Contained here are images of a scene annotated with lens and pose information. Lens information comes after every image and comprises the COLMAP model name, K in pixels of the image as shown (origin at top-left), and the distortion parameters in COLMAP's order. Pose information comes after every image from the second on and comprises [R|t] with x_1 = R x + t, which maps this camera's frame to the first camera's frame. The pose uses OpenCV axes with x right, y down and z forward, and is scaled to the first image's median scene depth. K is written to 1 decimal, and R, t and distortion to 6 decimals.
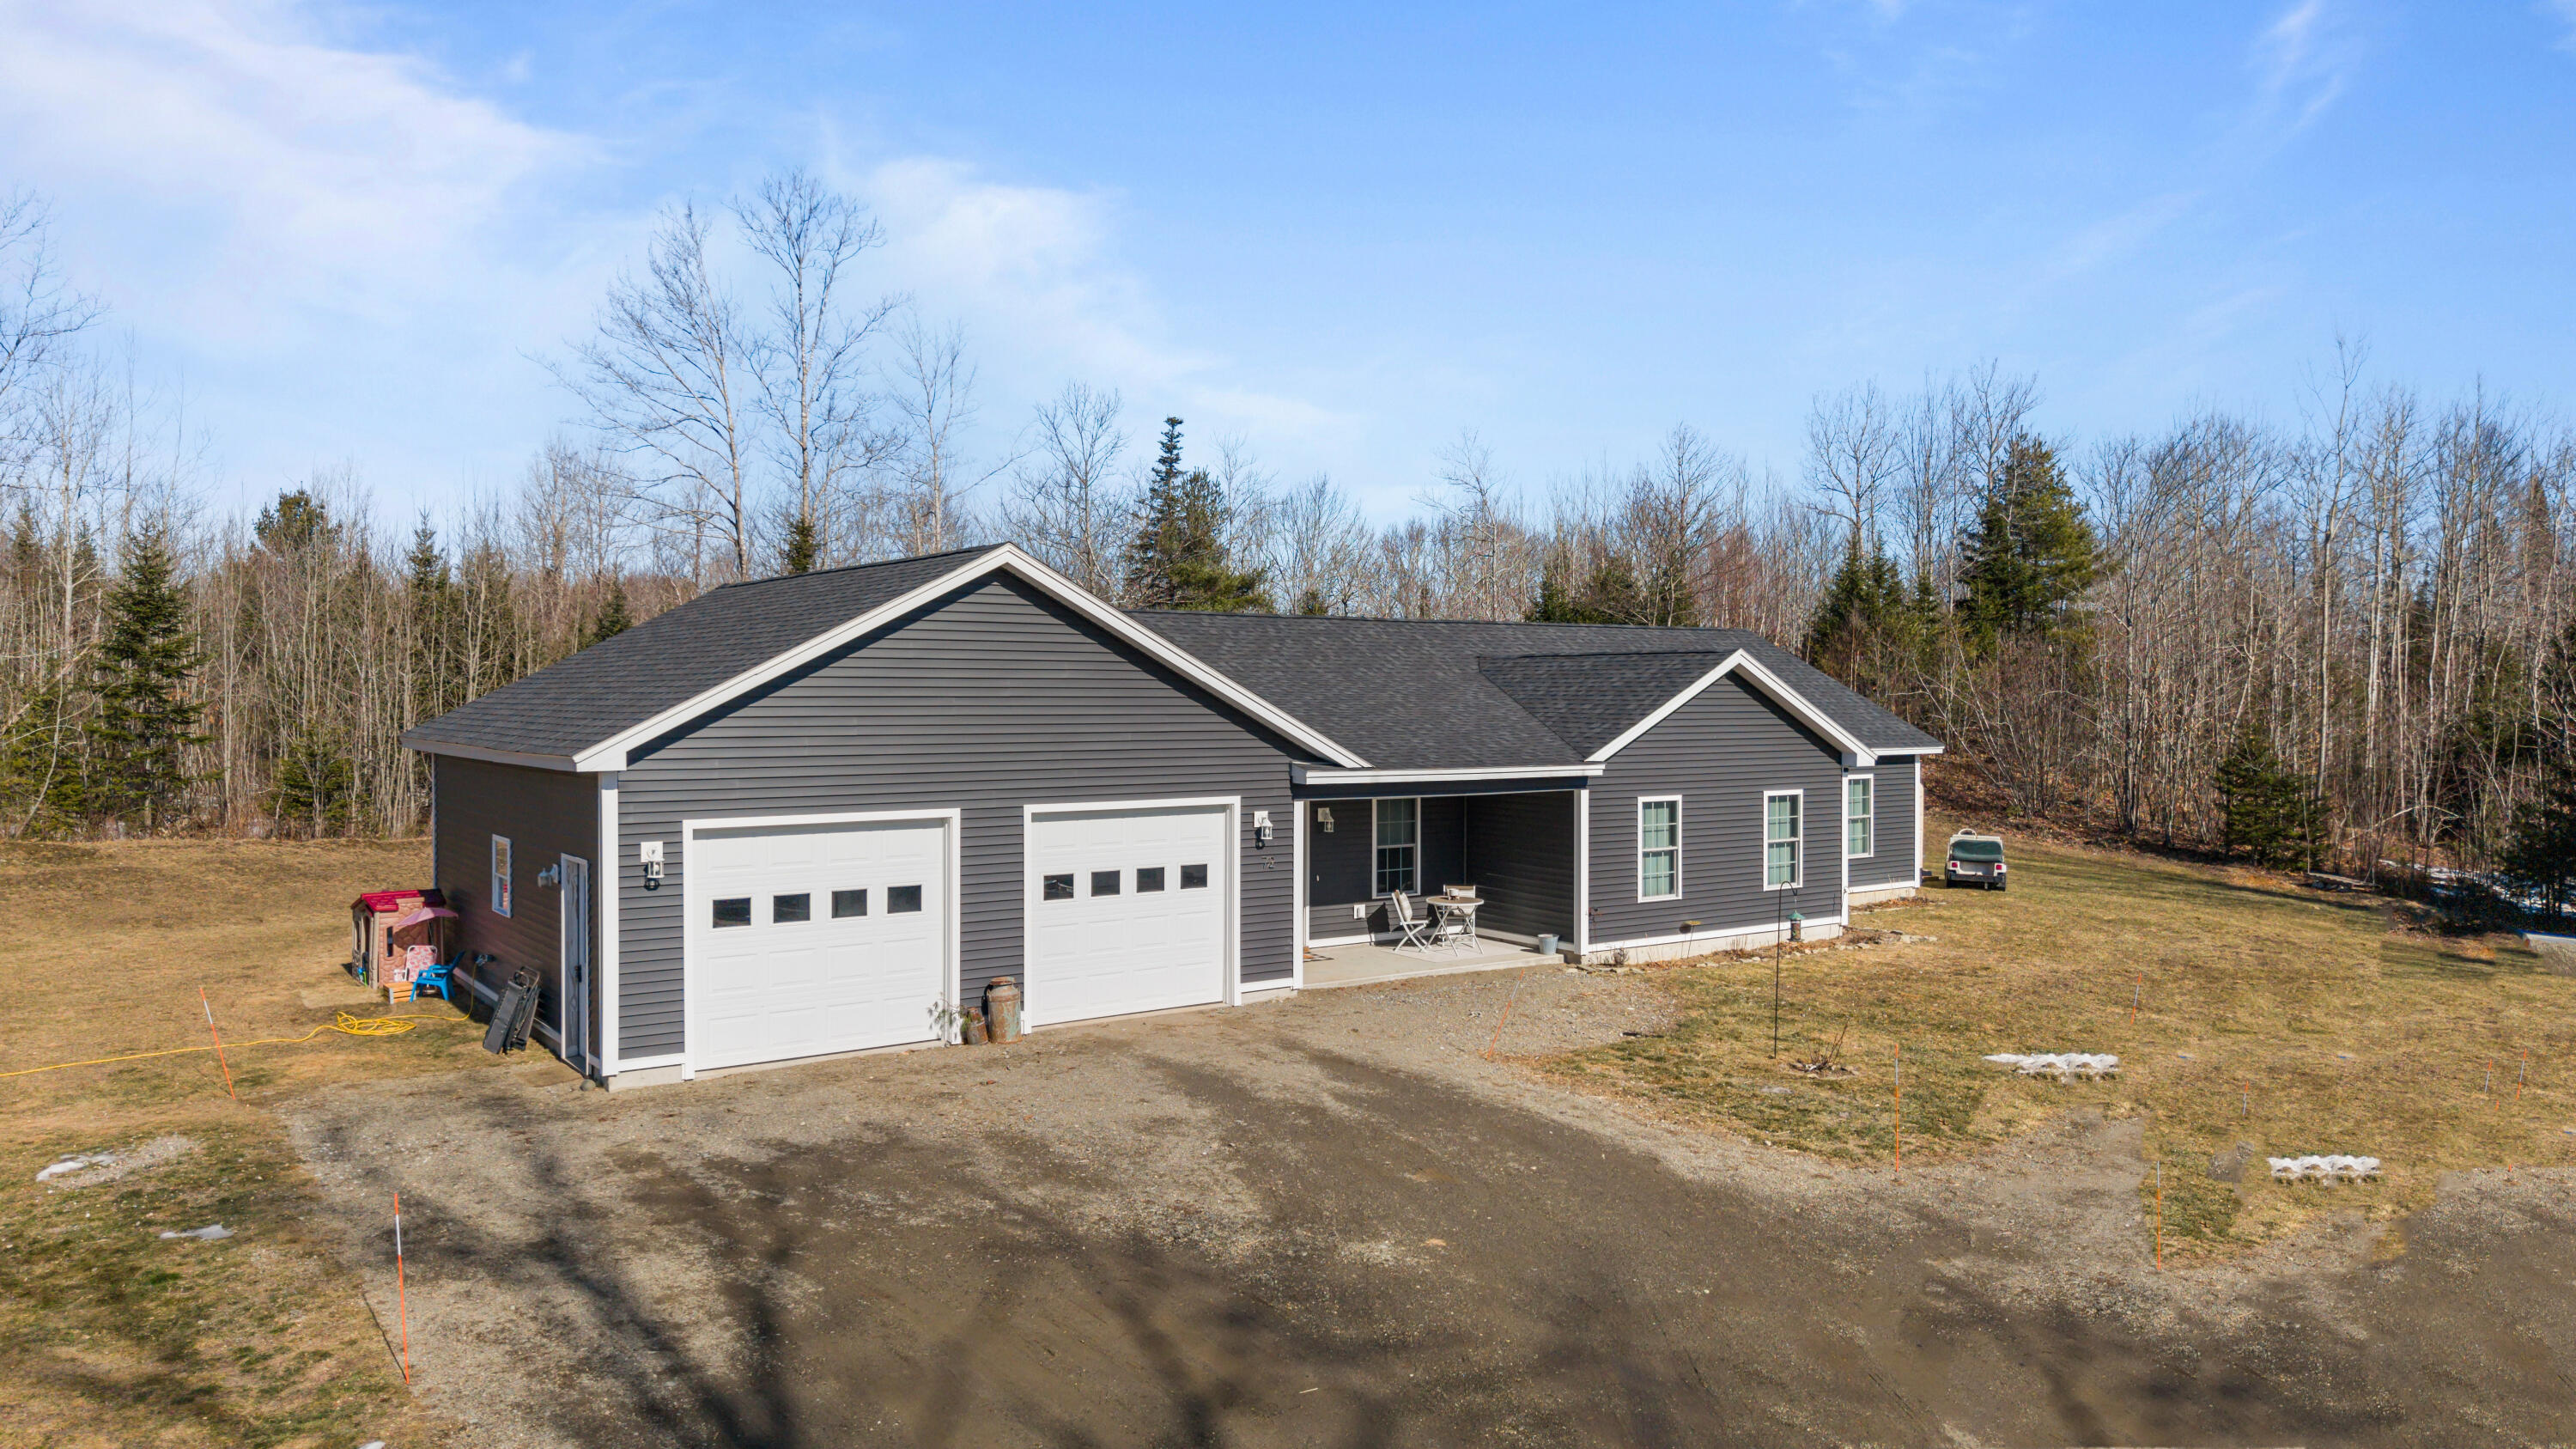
lens RADIAL K [[1702.6, 0, 1288.0], [0, 1702.6, 724.5], [0, 0, 1]] dist [0.064519, -0.119551]
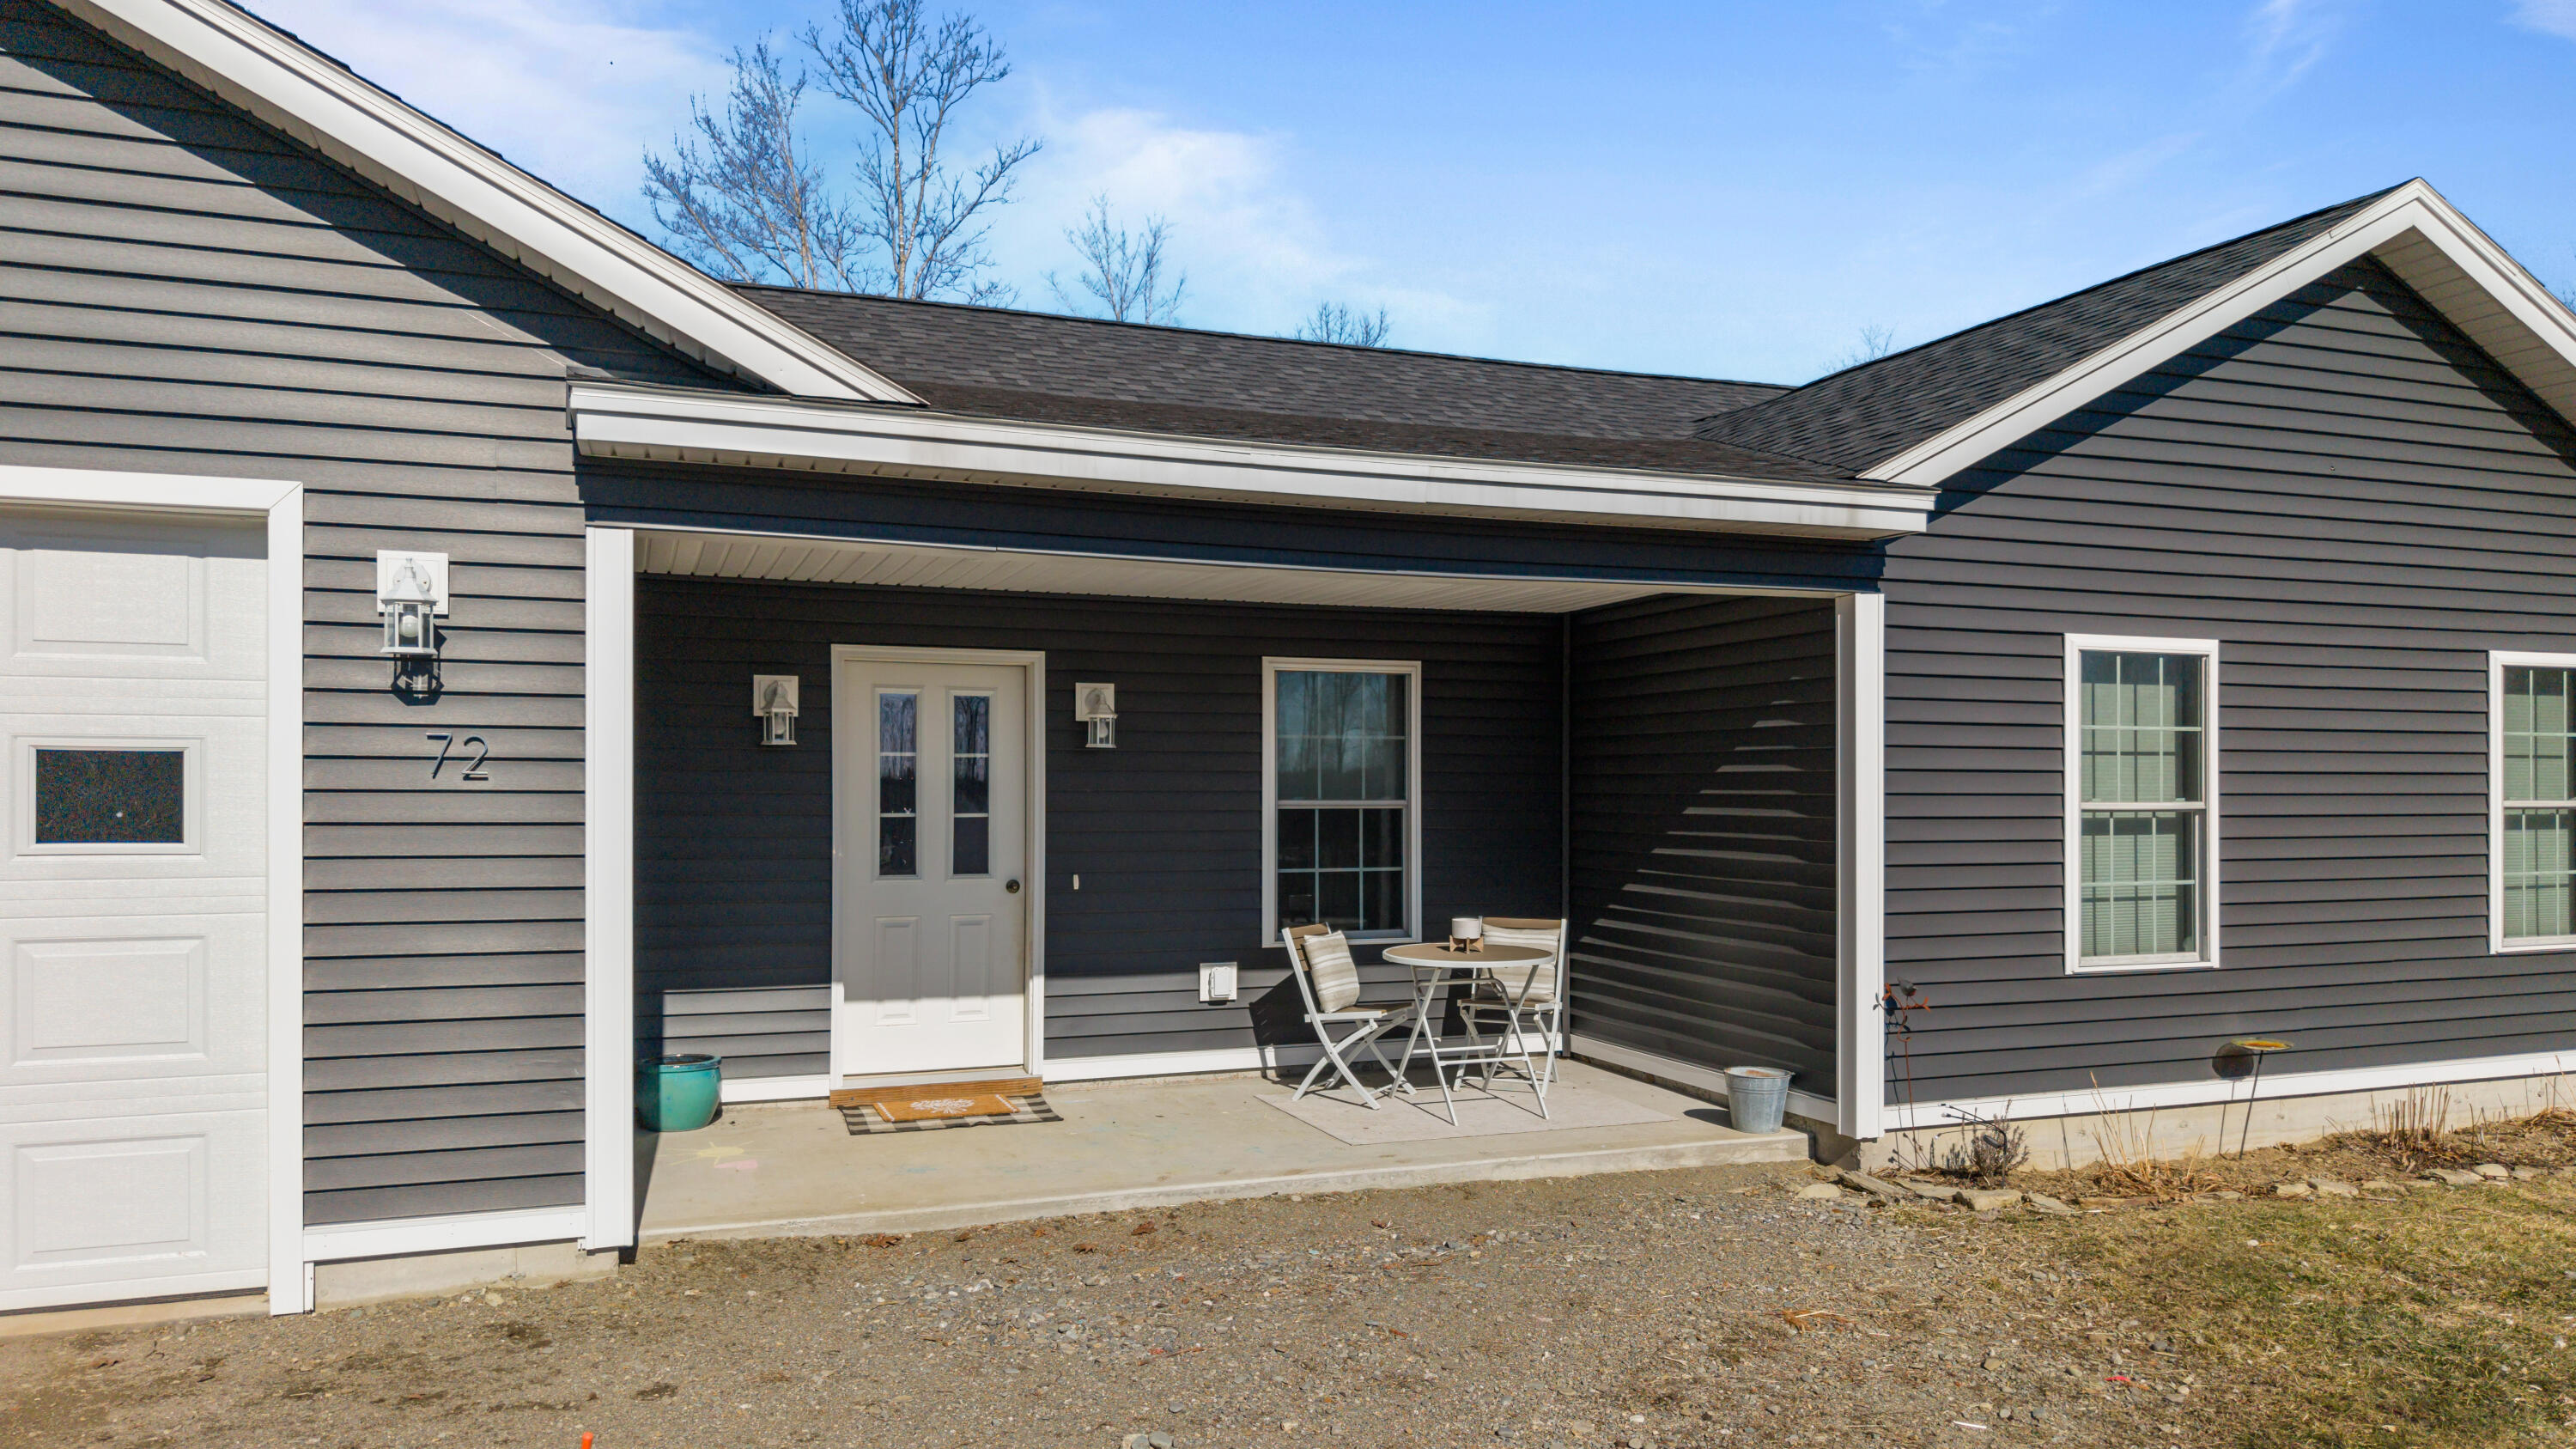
lens RADIAL K [[1924.4, 0, 1294.4], [0, 1924.4, 777.9], [0, 0, 1]] dist [0.011435, 0.001608]
pose [[0.972900, -0.001153, -0.231223, 0.147956], [-0.002345, 0.999887, -0.014854, 0.073343], [0.231214, 0.014994, 0.972787, 0.618886]]
